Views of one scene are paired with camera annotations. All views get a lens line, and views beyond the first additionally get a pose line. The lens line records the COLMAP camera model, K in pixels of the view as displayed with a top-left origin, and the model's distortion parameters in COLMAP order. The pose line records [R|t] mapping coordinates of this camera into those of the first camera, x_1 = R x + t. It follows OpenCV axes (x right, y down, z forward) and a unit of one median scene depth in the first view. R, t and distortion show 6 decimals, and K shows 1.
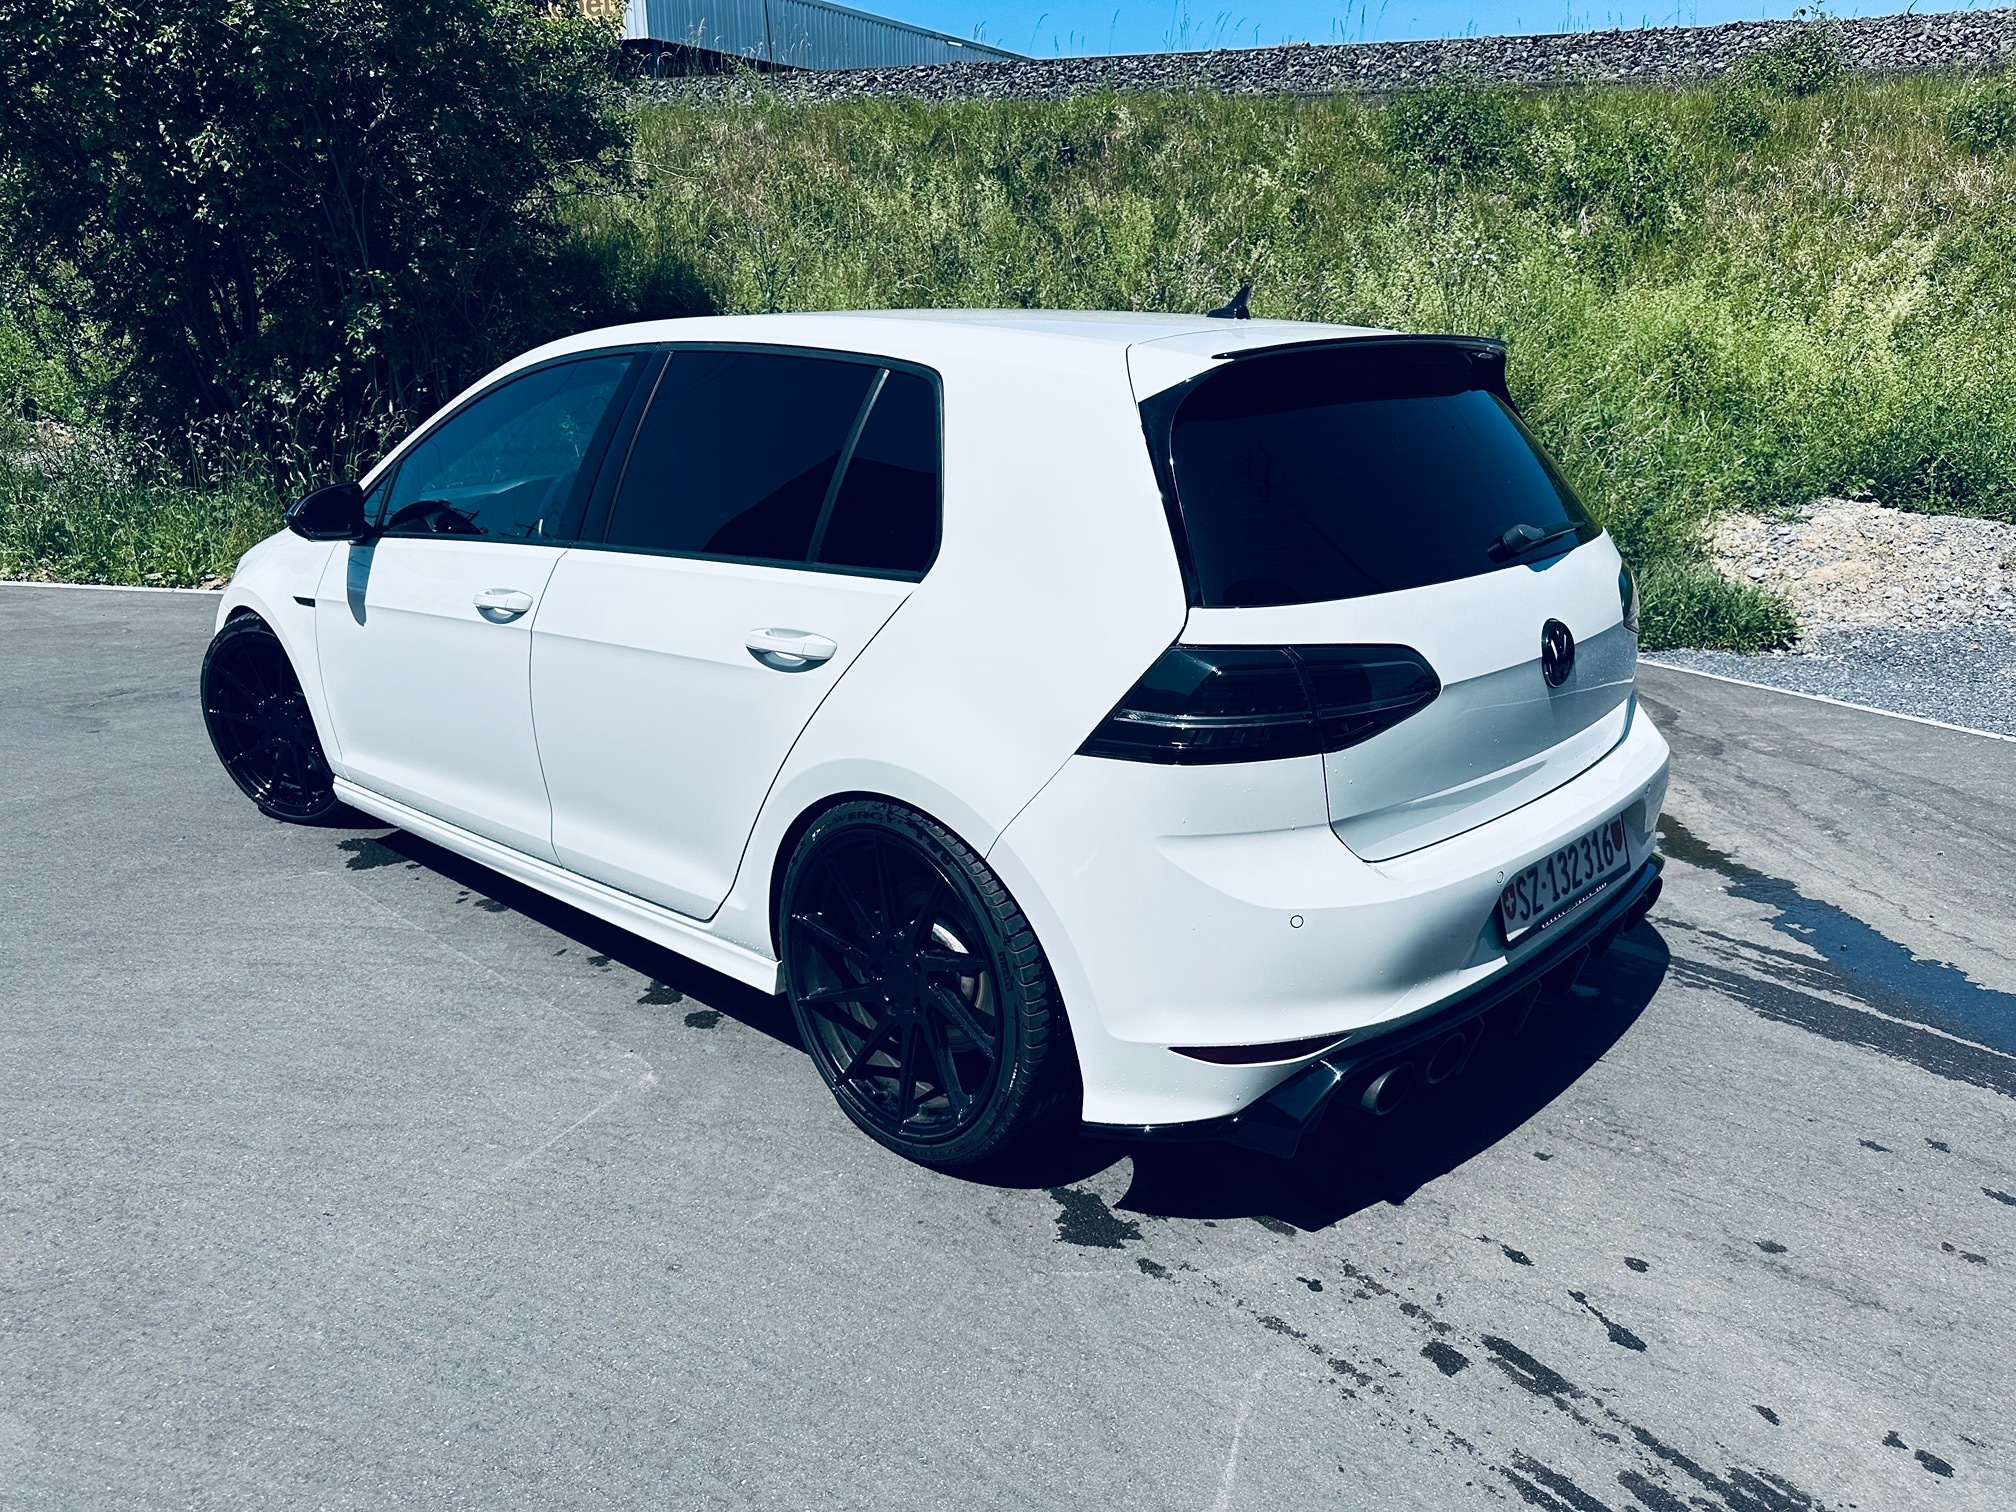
lens RADIAL K [[1426.3, 0, 1008.0], [0, 1426.3, 756.0], [0, 0, 1]] dist [0.052851, -0.077212]
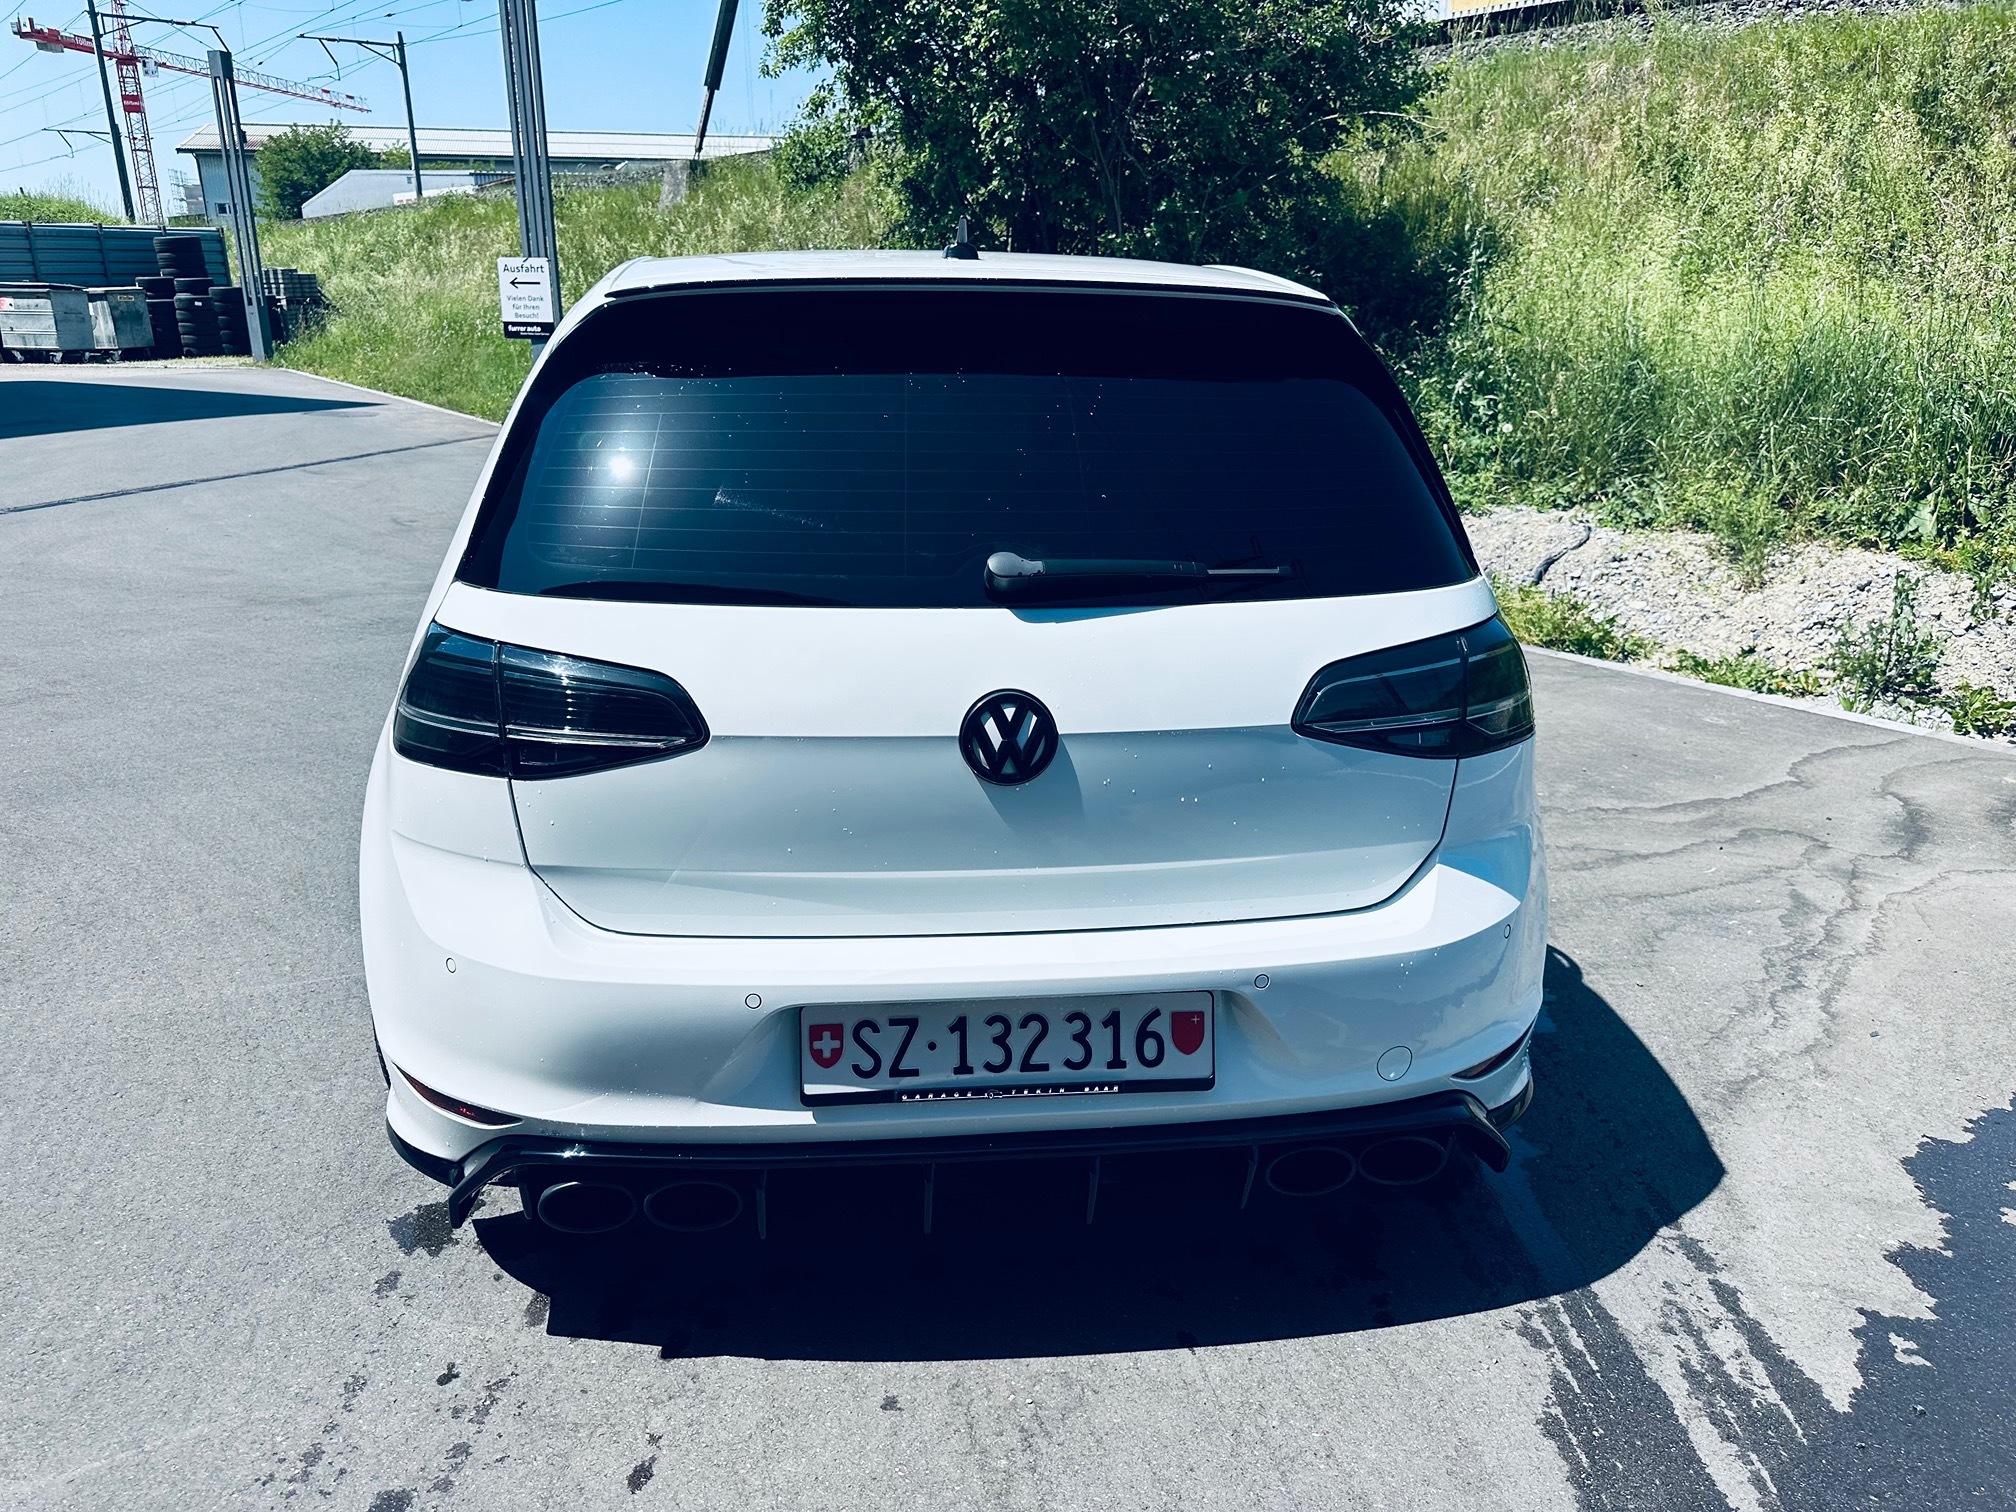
lens RADIAL K [[1458.3, 0, 1021.3], [0, 1458.3, 719.9], [0, 0, 1]] dist [0.011170, -0.001832]
pose [[0.760481, 0.196966, -0.618768, 0.791359], [-0.201197, 0.977466, 0.063870, -0.121374], [0.617405, 0.075922, 0.782973, 0.413838]]
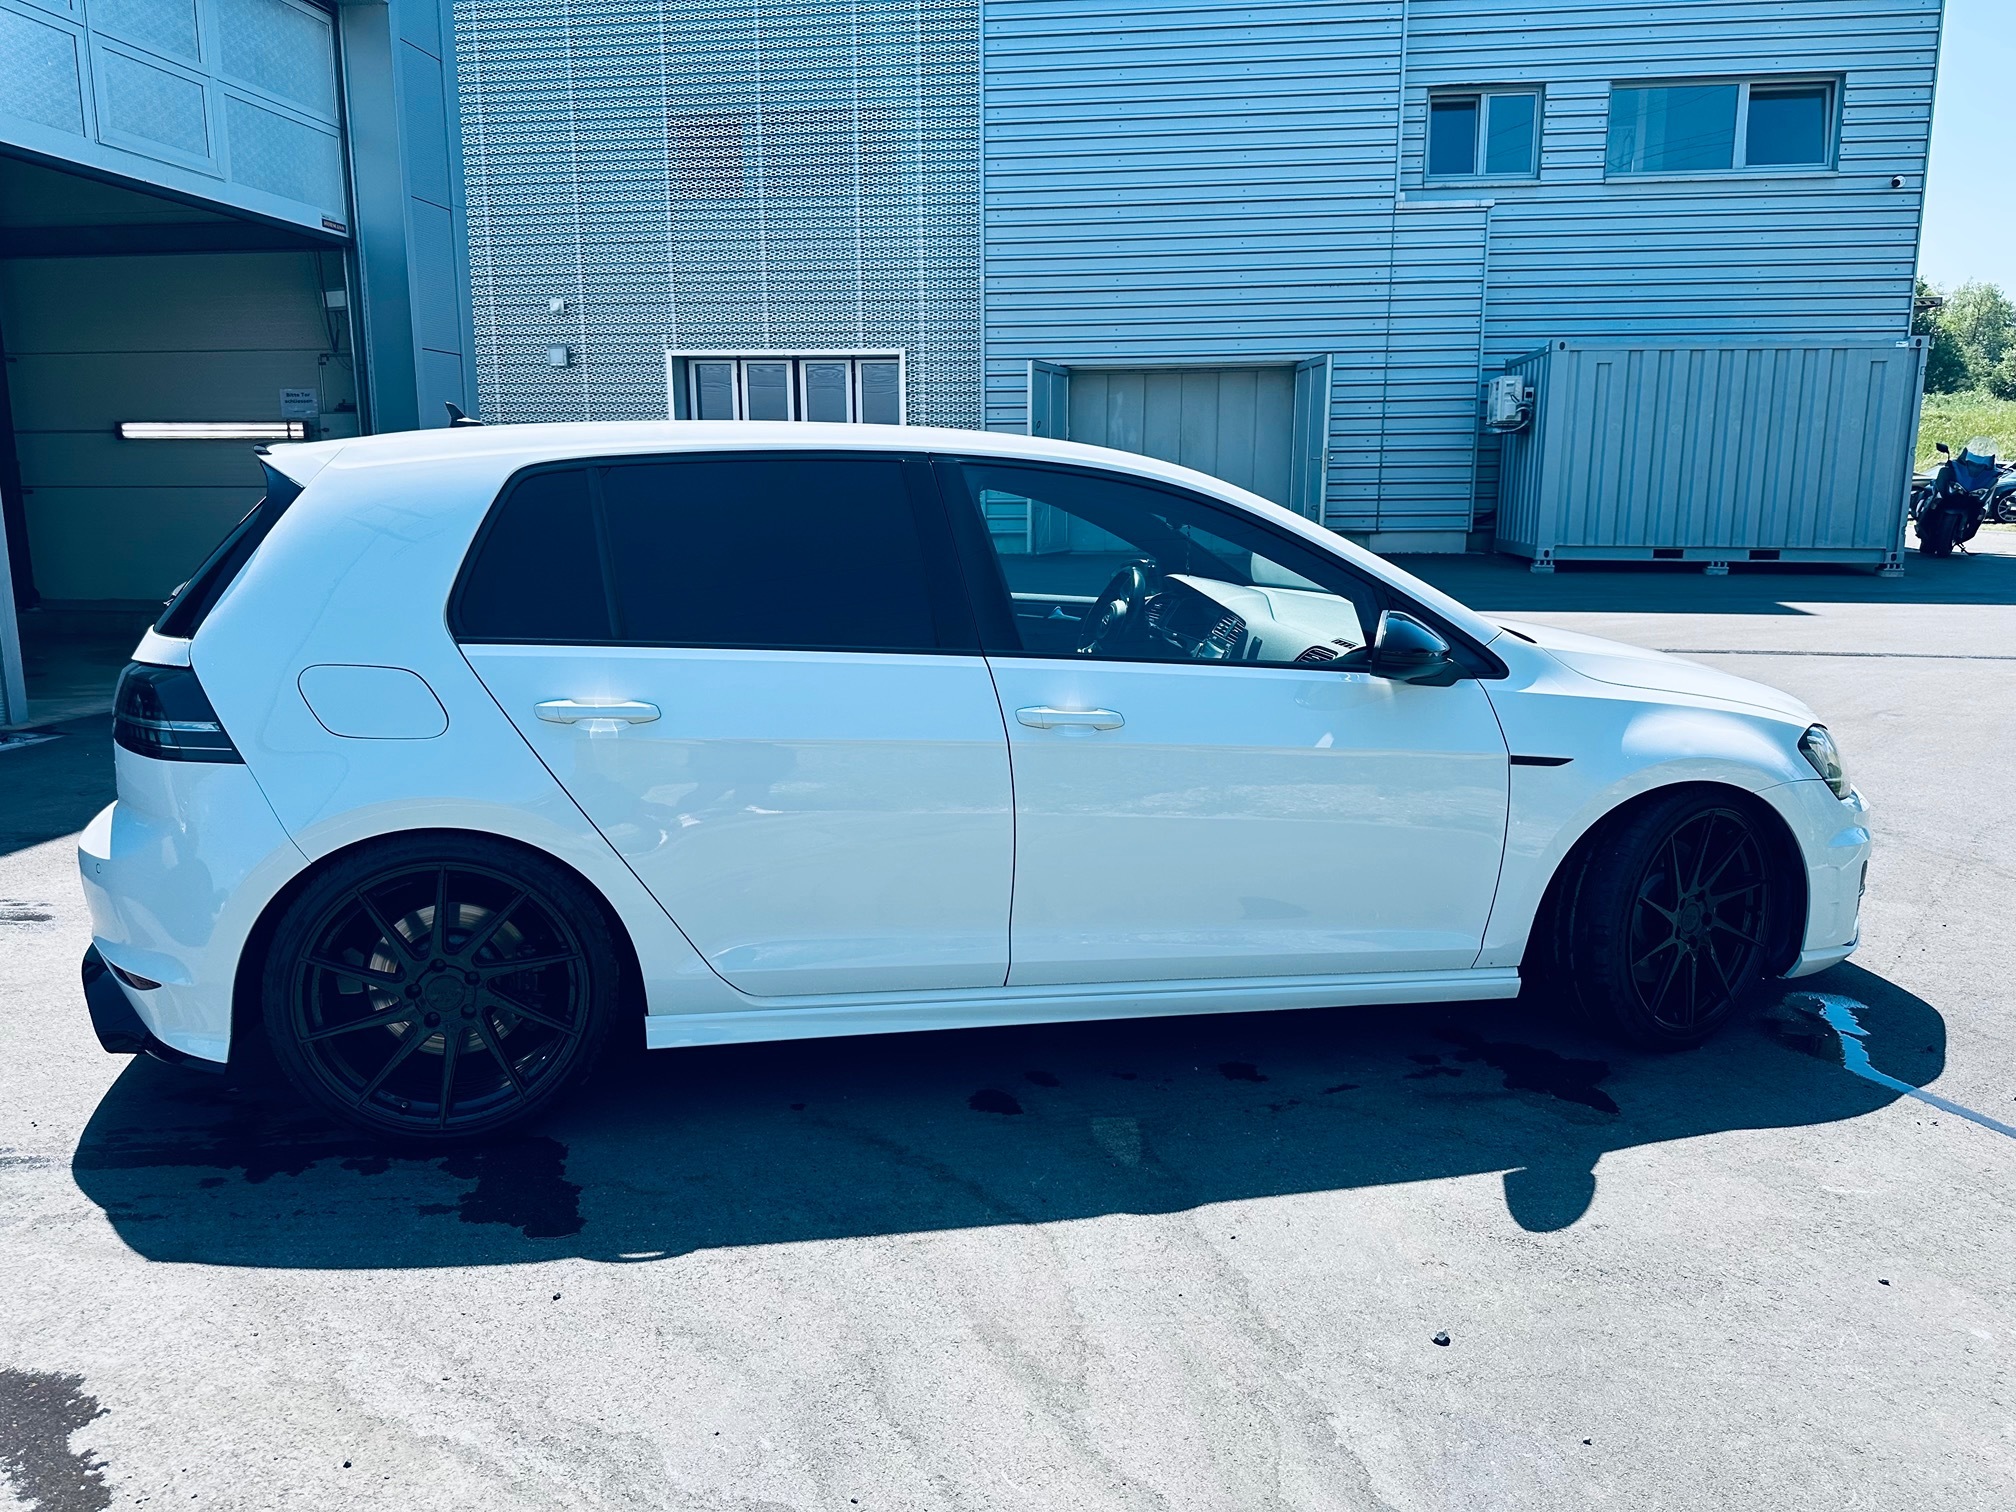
lens RADIAL K [[1426.3, 0, 1008.0], [0, 1426.3, 756.0], [0, 0, 1]] dist [0.052851, -0.077212]
pose [[-0.567569, 0.174171, -0.804692, 1.000119], [-0.237106, 0.901384, 0.362337, -0.658991], [0.788445, 0.396449, -0.470301, 2.228715]]
